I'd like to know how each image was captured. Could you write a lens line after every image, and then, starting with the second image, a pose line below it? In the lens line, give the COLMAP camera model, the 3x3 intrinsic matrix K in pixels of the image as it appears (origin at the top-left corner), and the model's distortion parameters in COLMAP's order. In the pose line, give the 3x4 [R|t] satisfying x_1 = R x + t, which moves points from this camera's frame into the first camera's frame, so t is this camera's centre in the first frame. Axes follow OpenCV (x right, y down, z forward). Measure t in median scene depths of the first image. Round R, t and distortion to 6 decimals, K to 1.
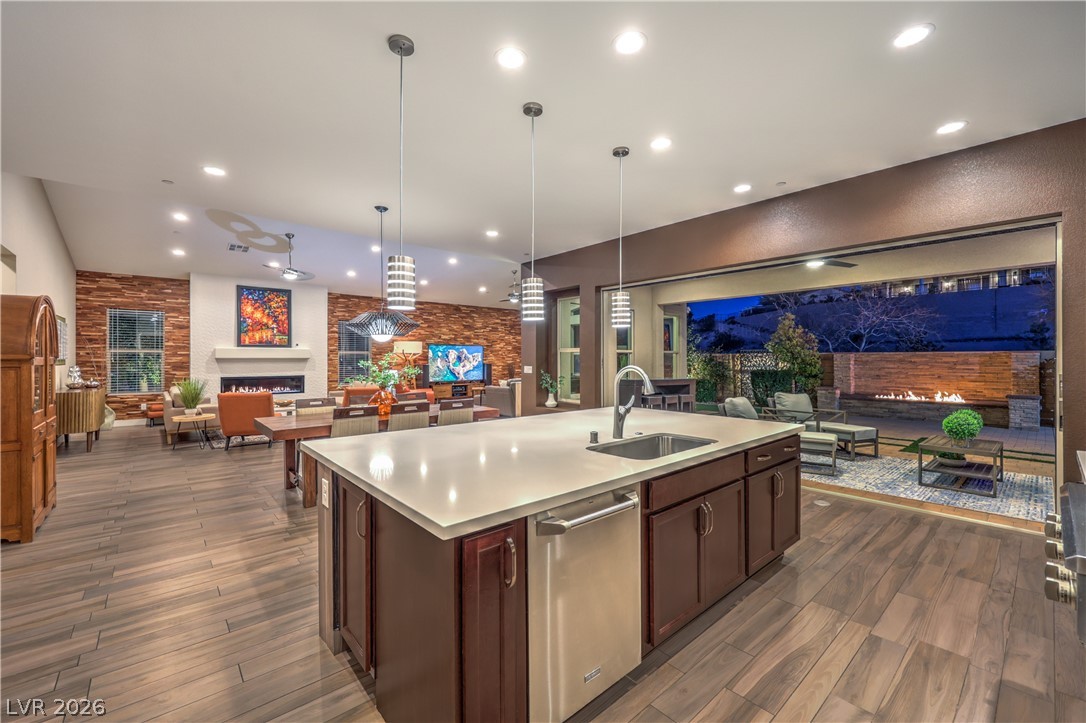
lens RADIAL K [[442.5, 0, 543.0], [0, 442.5, 361.5], [0, 0, 1]] dist [0.000420, 0.000209]
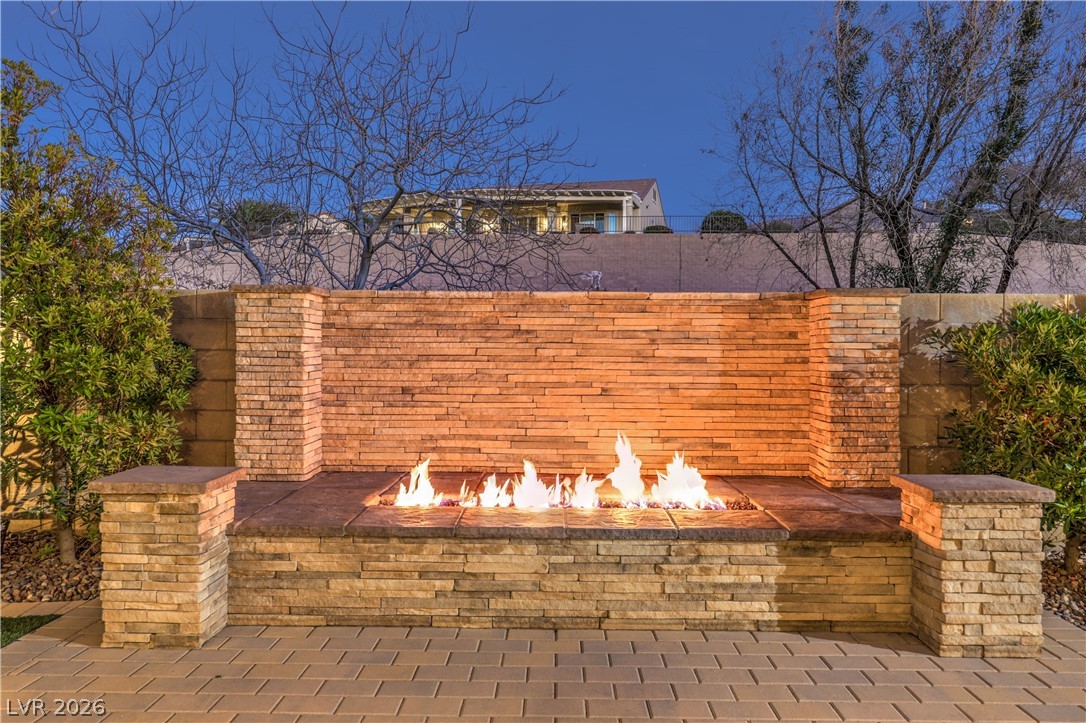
lens RADIAL K [[782.8, 0, 538.8], [0, 782.8, 345.5], [0, 0, 1]] dist [-0.002377, -0.002885]
pose [[0.676093, 0.009262, 0.736758, 0.492087], [-0.004000, 0.999952, -0.008900, 0.011611], [-0.736806, 0.003070, 0.676098, 0.659499]]
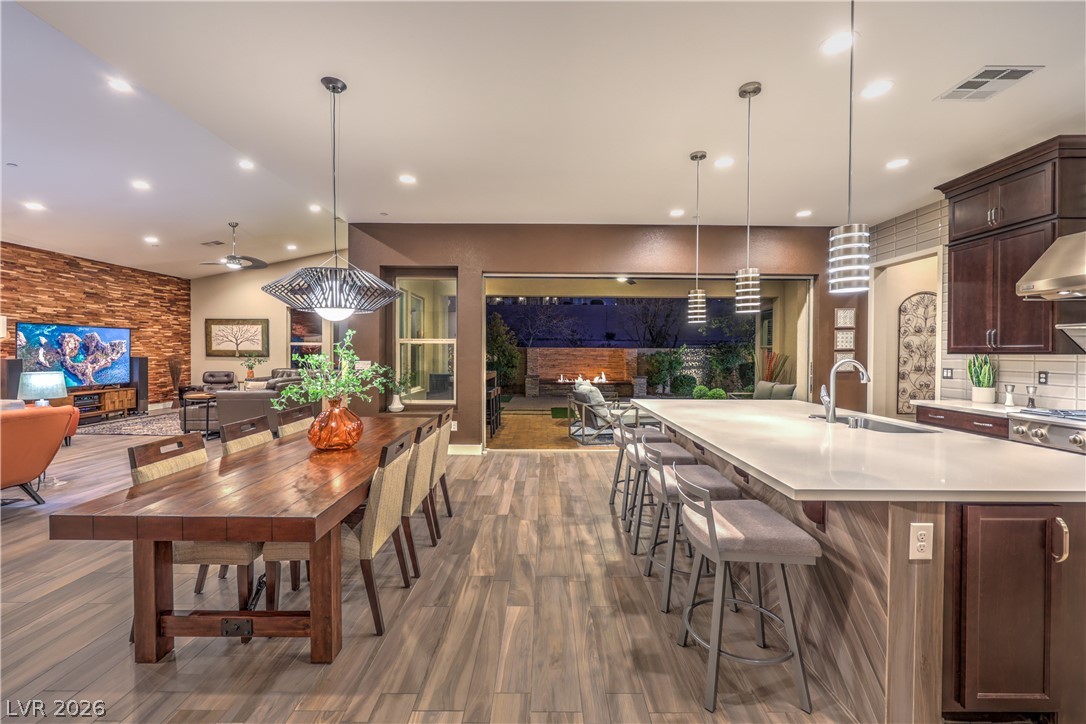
lens RADIAL K [[432.7, 0, 543.0], [0, 432.7, 362.0], [0, 0, 1]] dist [-0.000339, -0.000101]
pose [[0.663282, -0.011859, 0.748275, -0.226106], [-0.003236, 0.999820, 0.018715, -0.001550], [-0.748362, -0.014835, 0.663124, 0.164774]]
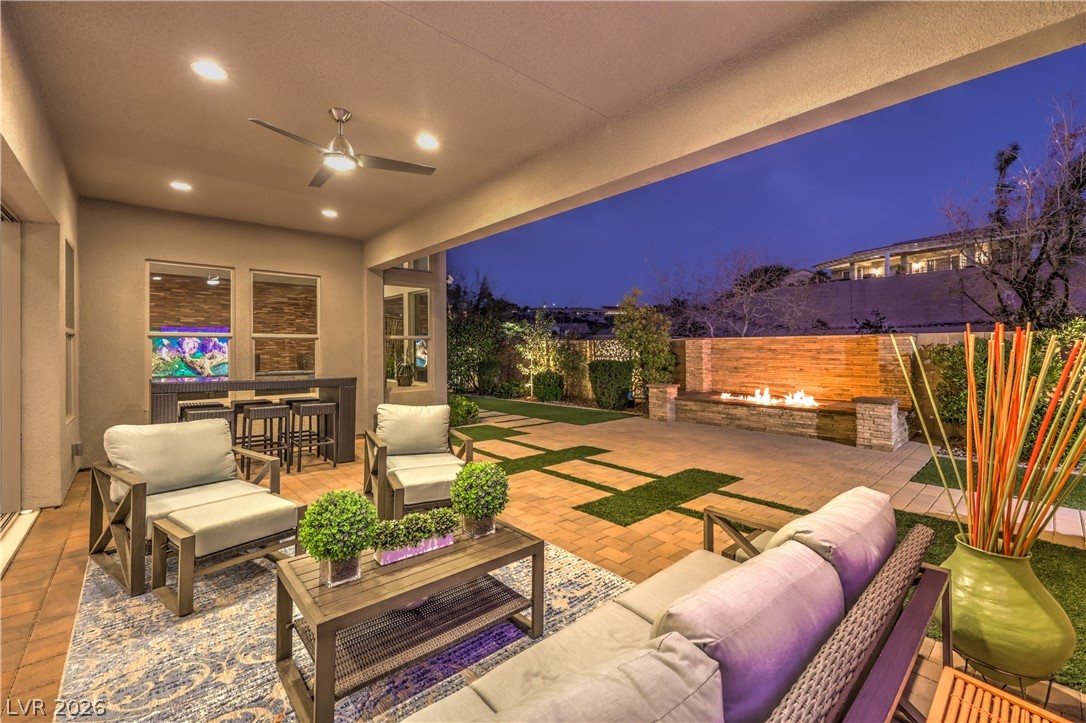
lens RADIAL K [[447.8, 0, 549.6], [0, 447.8, 346.6], [0, 0, 1]] dist [-0.002091, -0.000014]
pose [[0.999926, -0.004126, 0.011474, 0.420025], [0.004223, 0.999955, -0.008444, 0.000381], [-0.011439, 0.008492, 0.999899, 0.230017]]
